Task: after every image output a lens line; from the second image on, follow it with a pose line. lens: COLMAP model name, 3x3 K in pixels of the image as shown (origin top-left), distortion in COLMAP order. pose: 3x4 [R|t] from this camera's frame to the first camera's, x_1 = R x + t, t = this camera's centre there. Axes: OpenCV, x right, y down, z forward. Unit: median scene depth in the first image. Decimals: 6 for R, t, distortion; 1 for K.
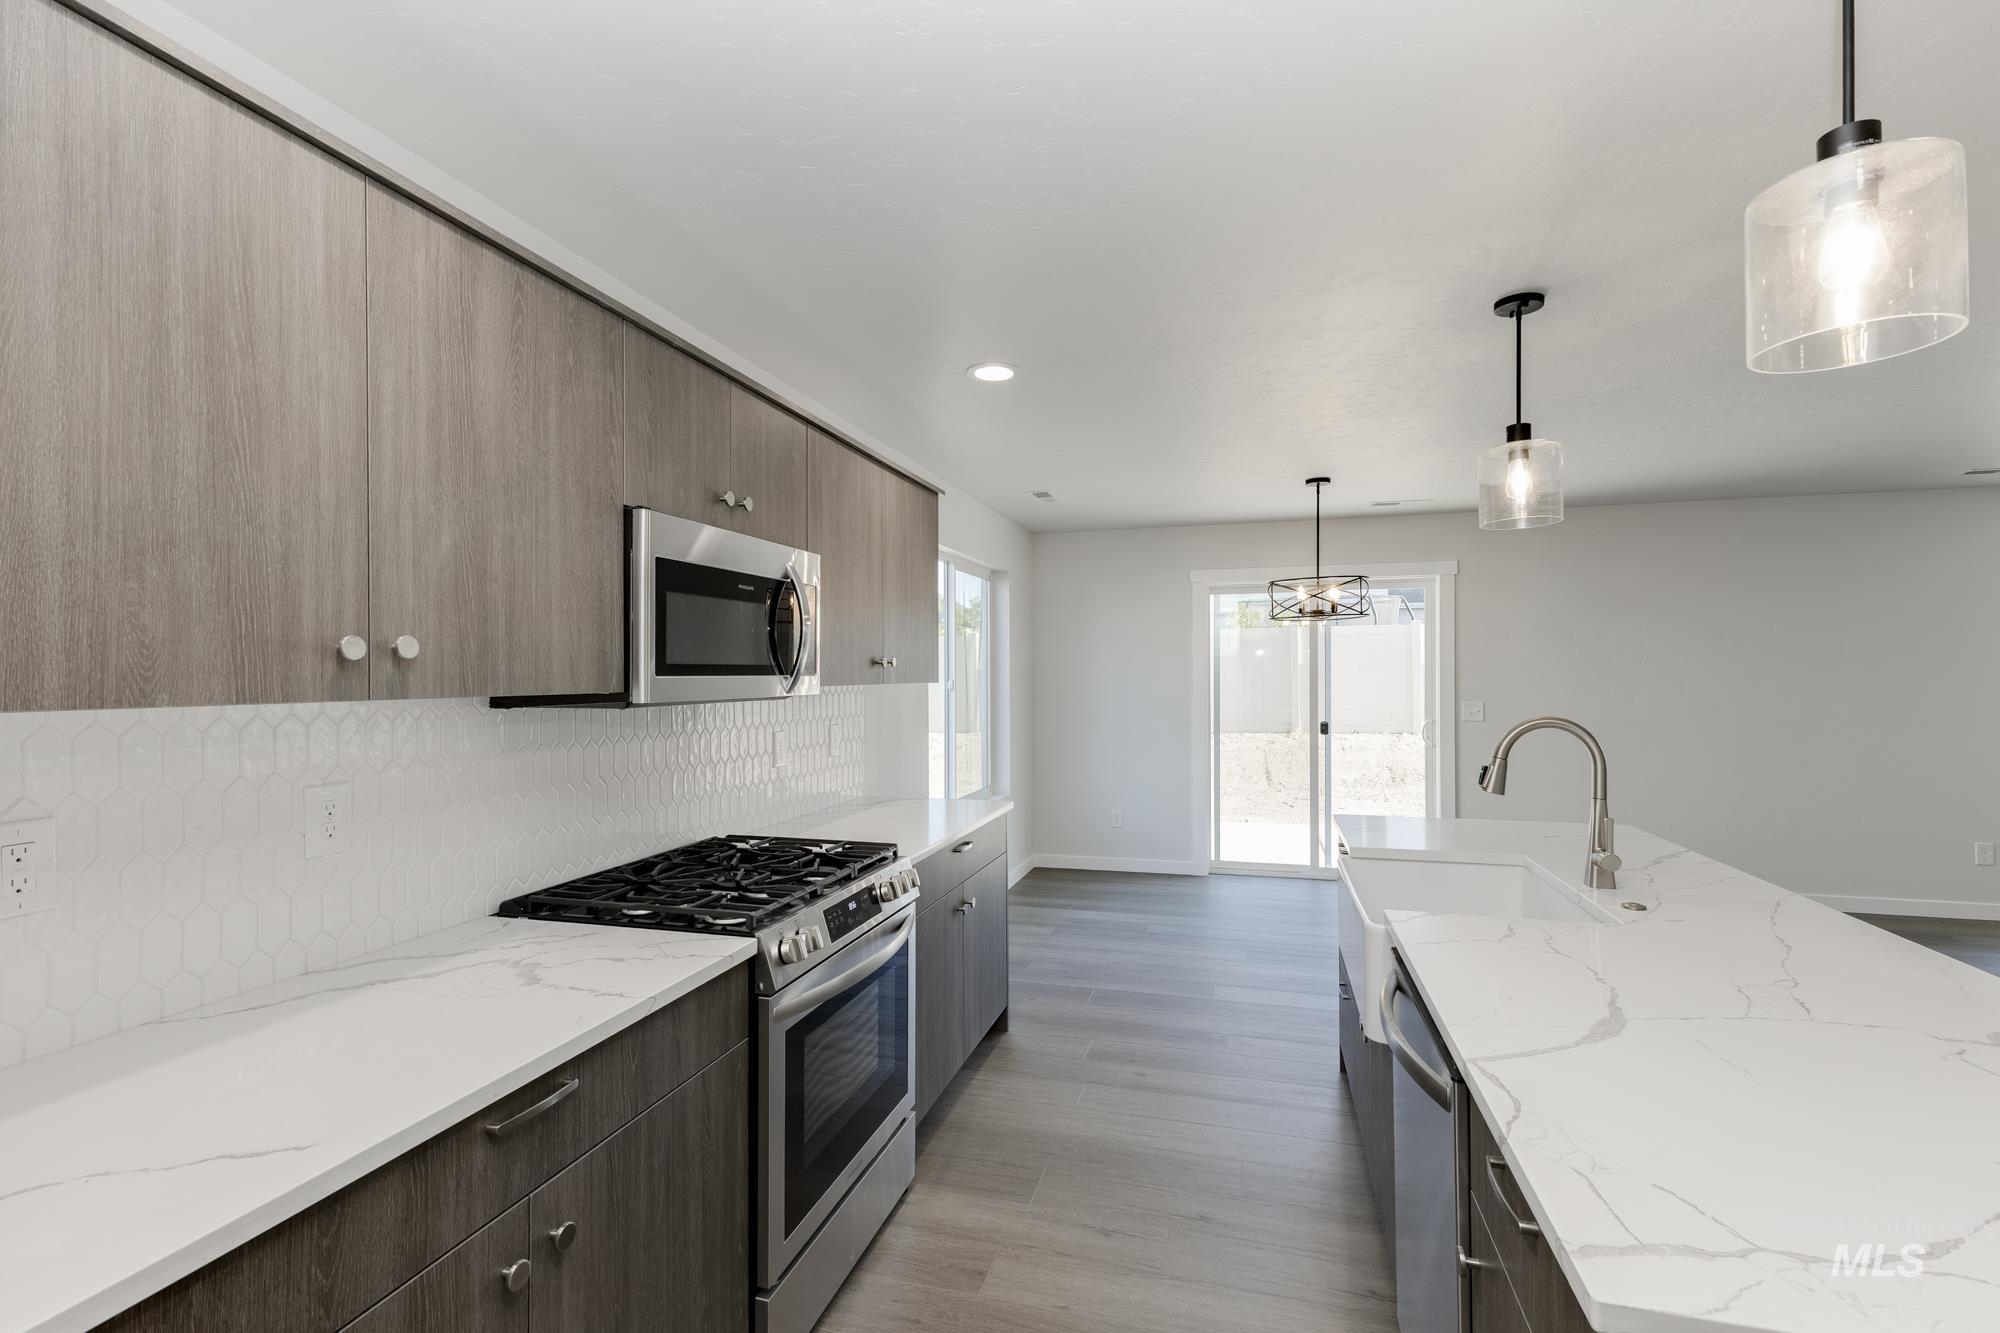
lens RADIAL K [[880.6, 0, 998.6], [0, 880.6, 680.9], [0, 0, 1]] dist [0.005414, 0.000292]
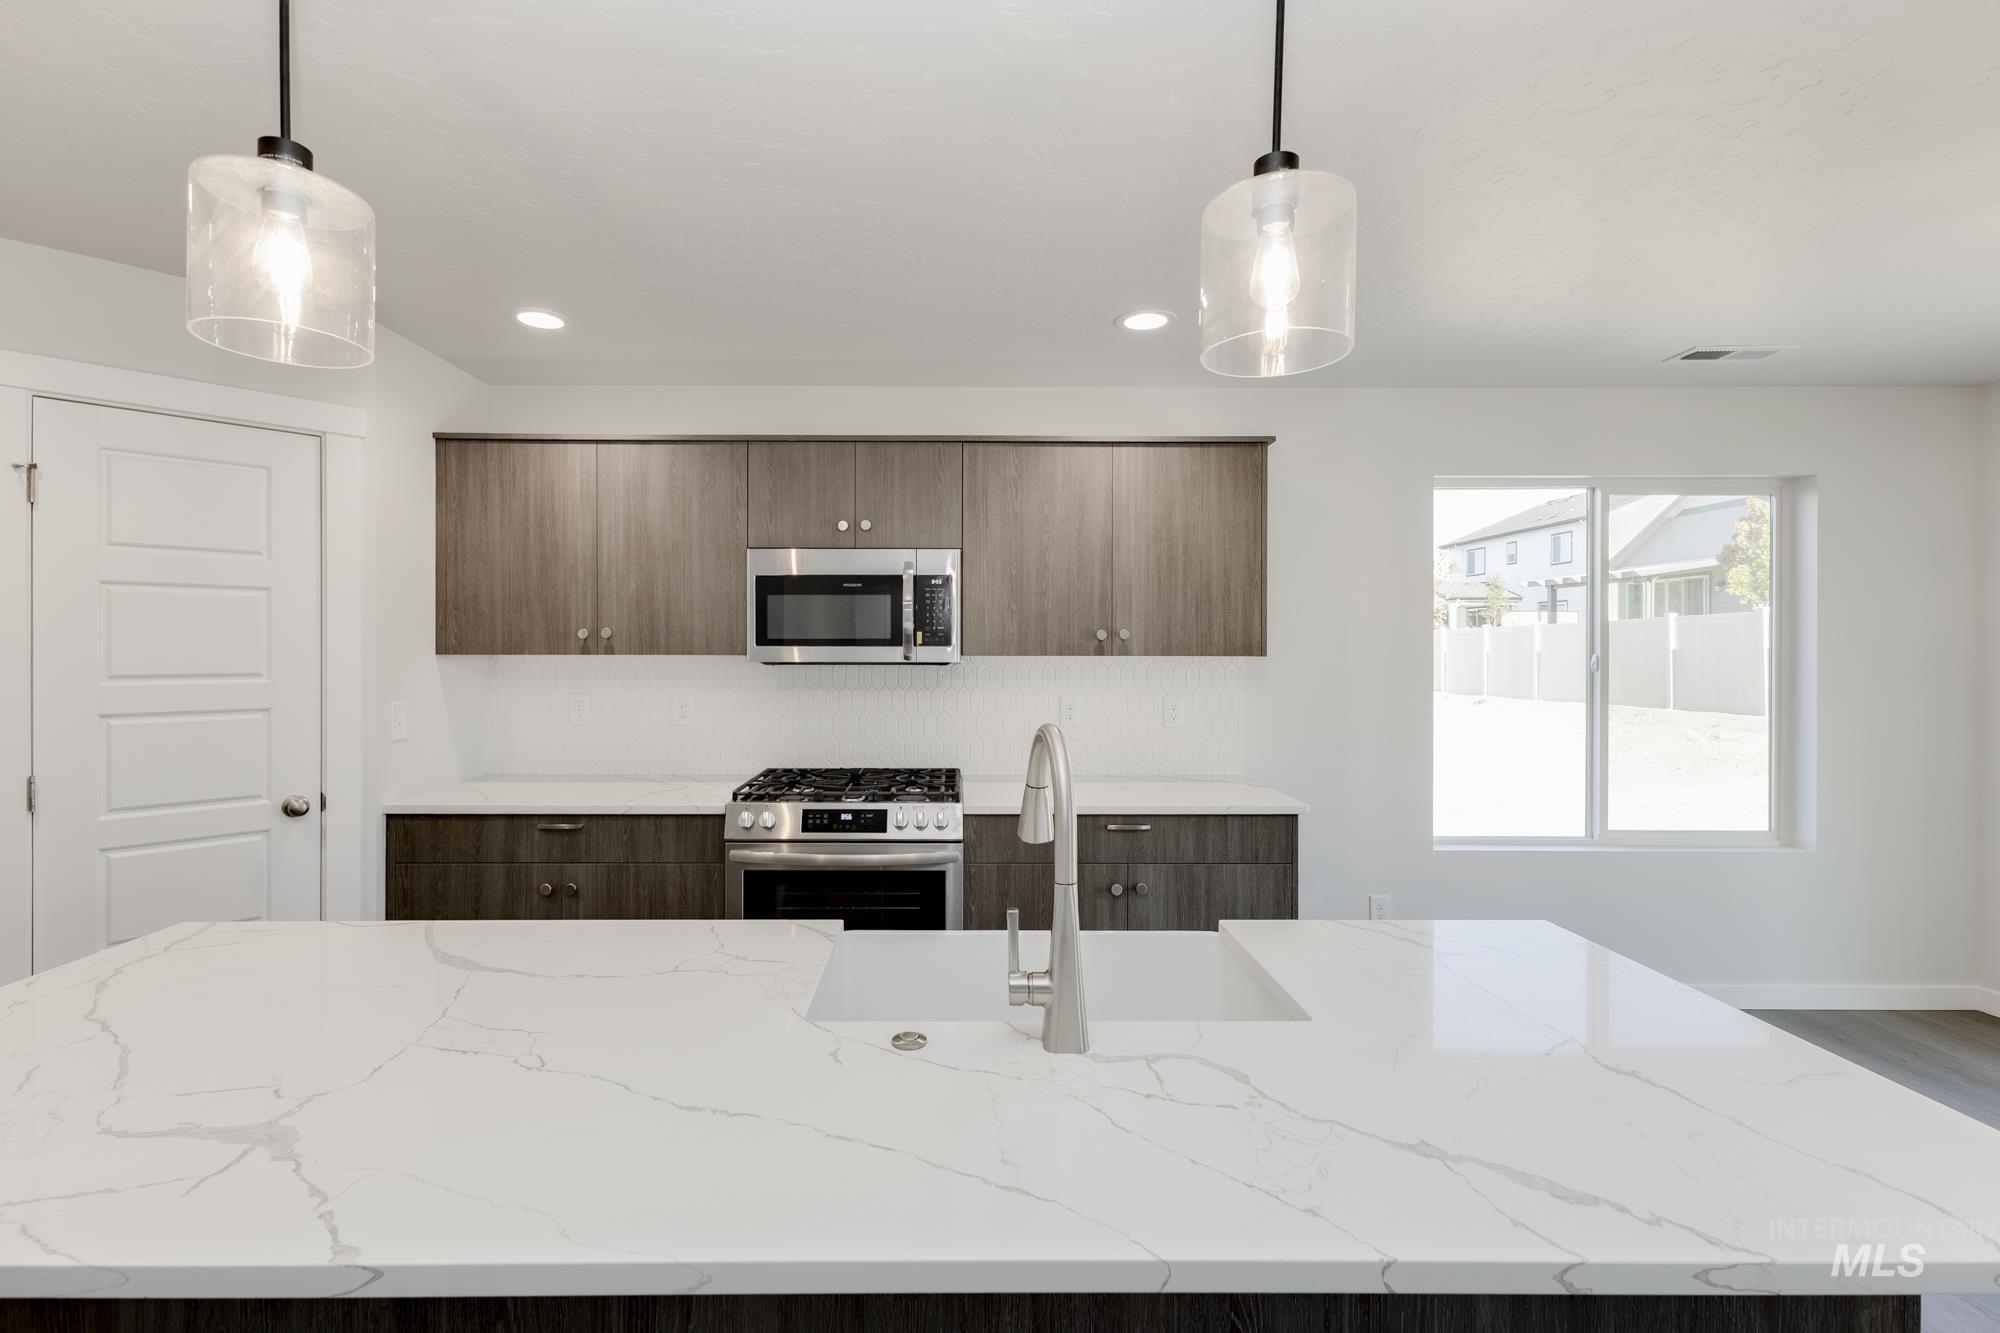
lens RADIAL K [[882.6, 0, 962.4], [0, 882.6, 658.7], [0, 0, 1]] dist [0.010928, 0.000155]
pose [[0.280470, 0.018539, -0.959684, 1.129449], [-0.010814, 0.999811, 0.016154, -0.010415], [0.959802, 0.005848, 0.280617, 0.753484]]
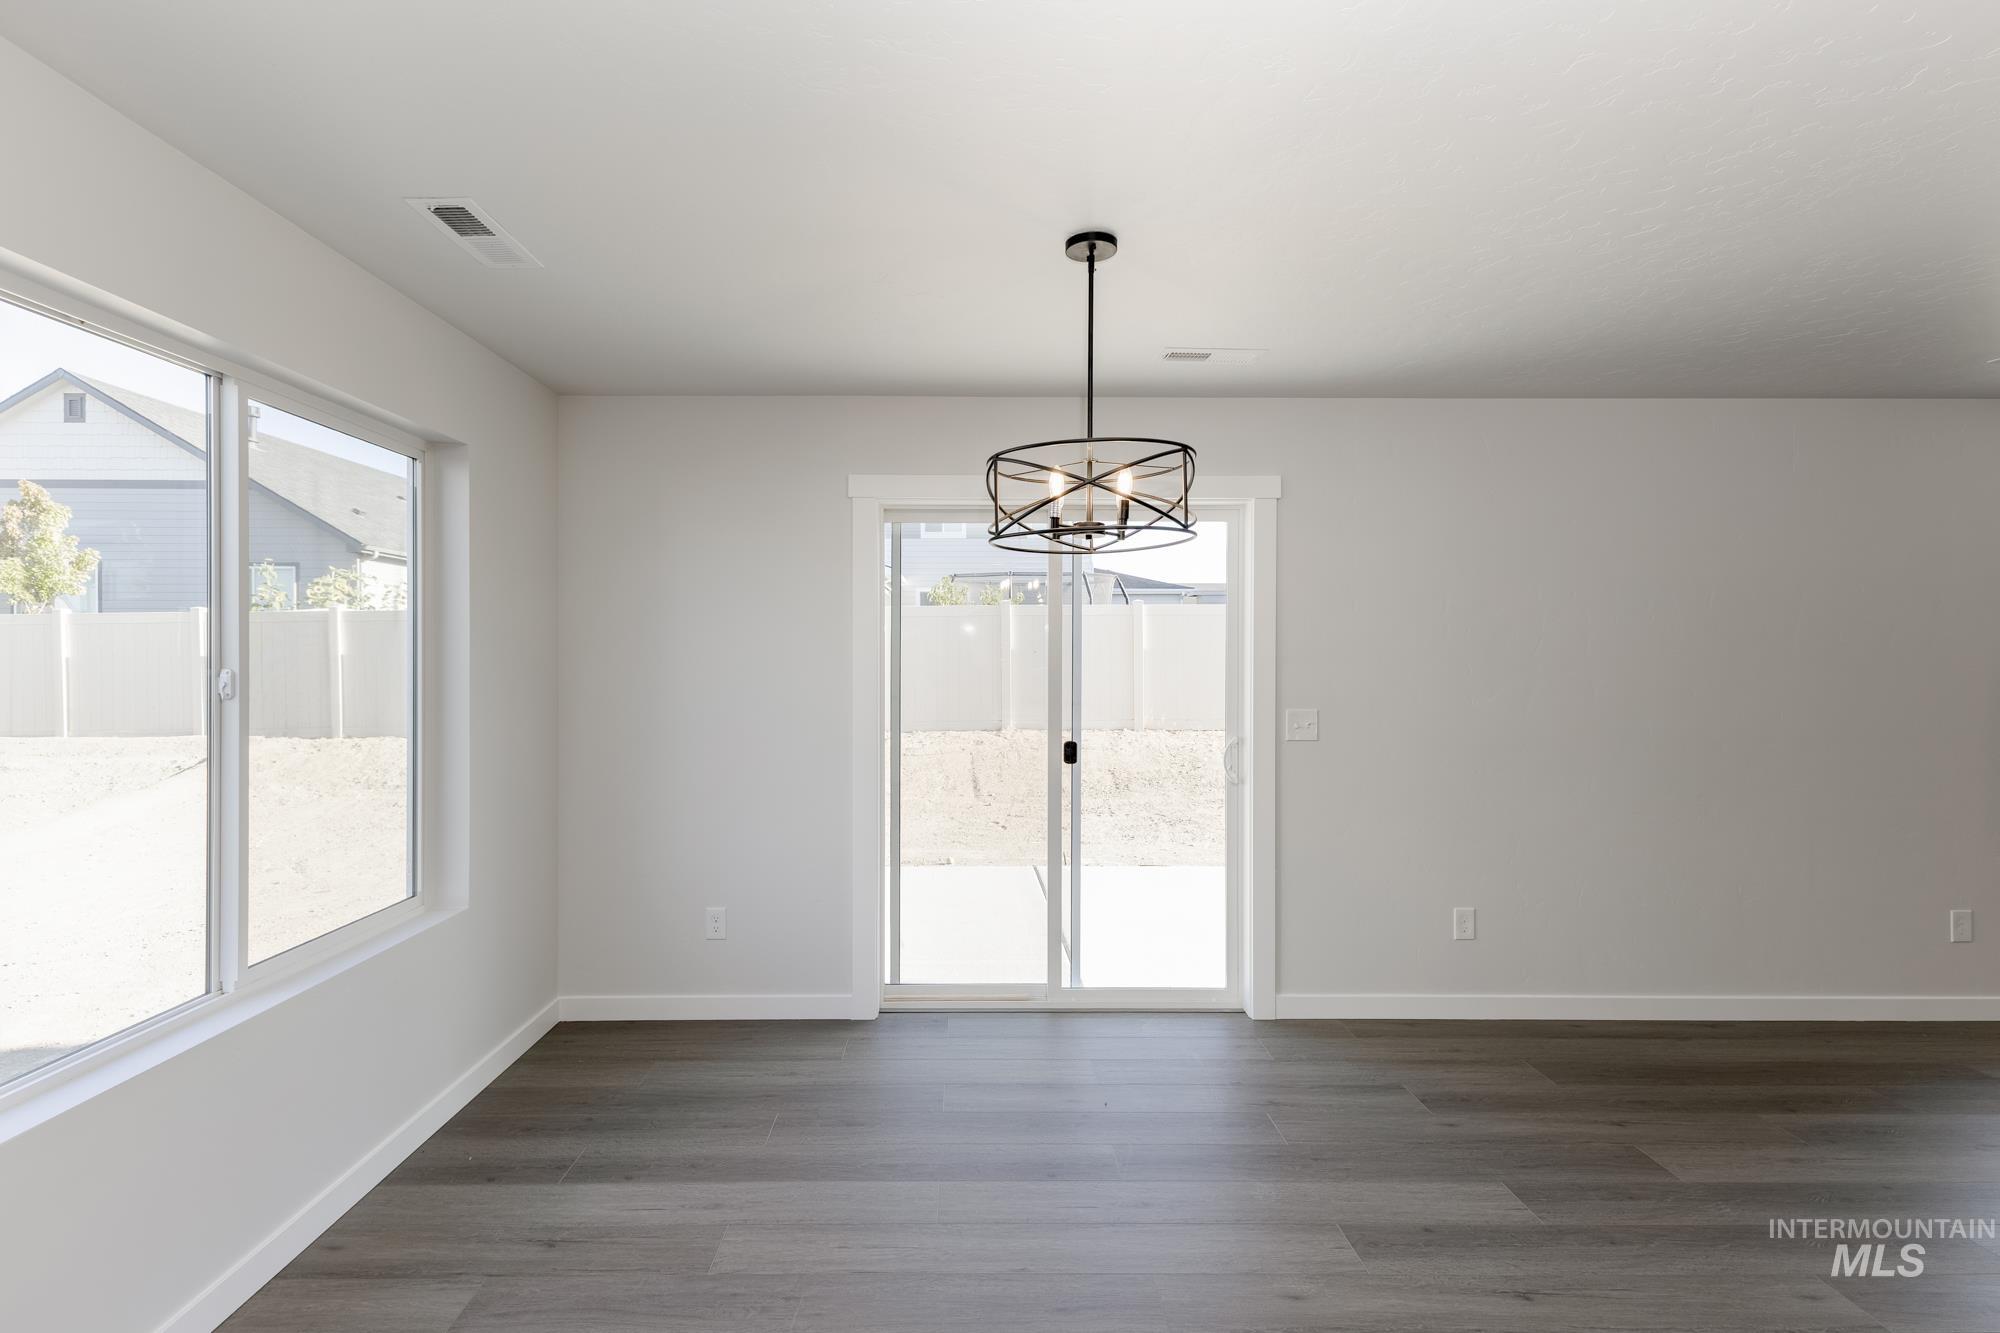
lens RADIAL K [[882.6, 0, 962.4], [0, 882.6, 658.7], [0, 0, 1]] dist [0.010928, 0.000155]
pose [[0.959804, 0.007118, 0.280580, 0.359079], [-0.005094, 0.999955, -0.007943, -0.012723], [-0.280624, 0.006195, 0.959798, 1.219893]]
